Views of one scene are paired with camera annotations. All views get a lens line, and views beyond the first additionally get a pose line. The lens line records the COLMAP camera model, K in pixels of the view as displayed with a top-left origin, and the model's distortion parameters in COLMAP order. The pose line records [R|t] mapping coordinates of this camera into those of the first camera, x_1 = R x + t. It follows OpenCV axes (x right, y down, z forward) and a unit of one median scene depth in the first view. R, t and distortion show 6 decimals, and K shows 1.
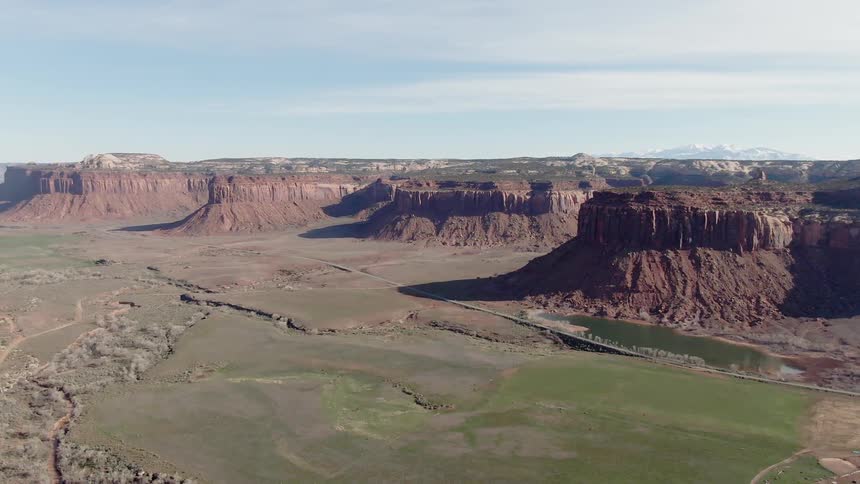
lens RADIAL K [[647.0, 0, 440.6], [0, 647.0, 241.0], [0, 0, 1]] dist [-0.012884, 0.002361]
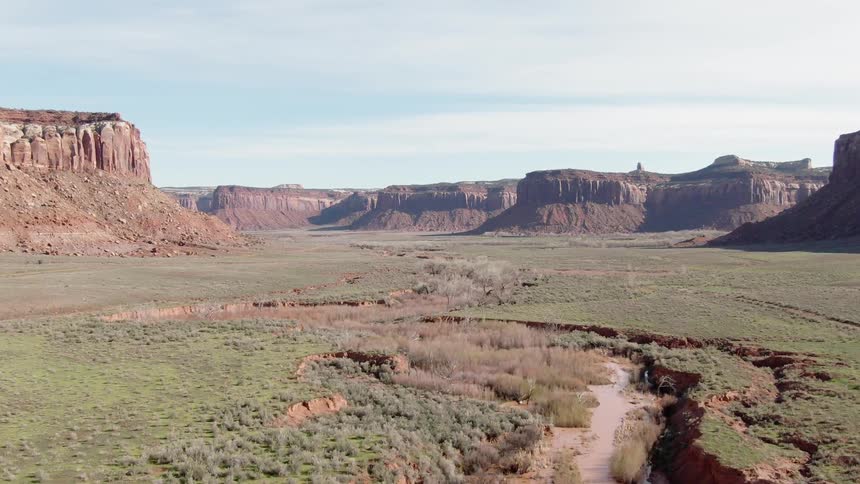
lens RADIAL K [[915.5, 0, 430.0], [0, 915.5, 242.0], [0, 0, 1]] dist [-0.009970, 0.017659]
pose [[0.997404, -0.003125, 0.071943, -0.166770], [0.011046, 0.993873, -0.109978, 0.352616], [-0.071159, 0.110487, 0.991327, -1.244618]]
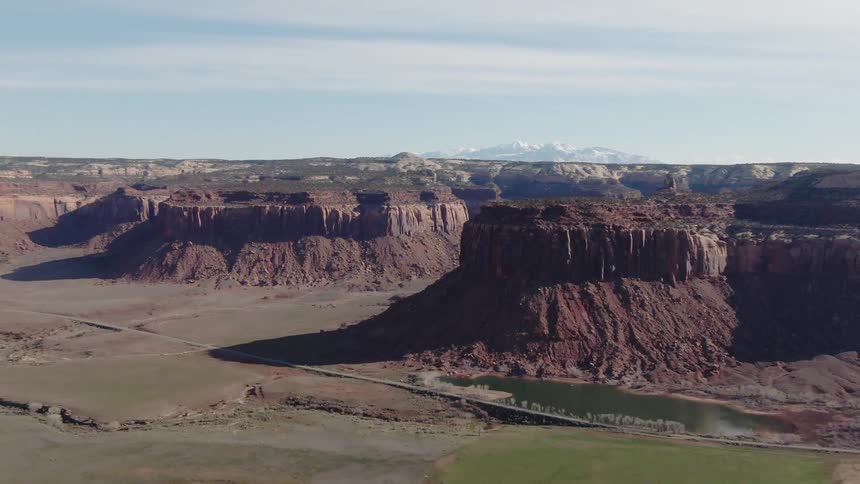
lens RADIAL K [[915.5, 0, 430.0], [0, 915.5, 242.0], [0, 0, 1]] dist [-0.009970, 0.017659]
pose [[0.957974, -0.018077, 0.286285, -0.125044], [0.028480, 0.999075, -0.032216, -0.003933], [-0.285438, 0.039015, 0.957603, 0.025760]]
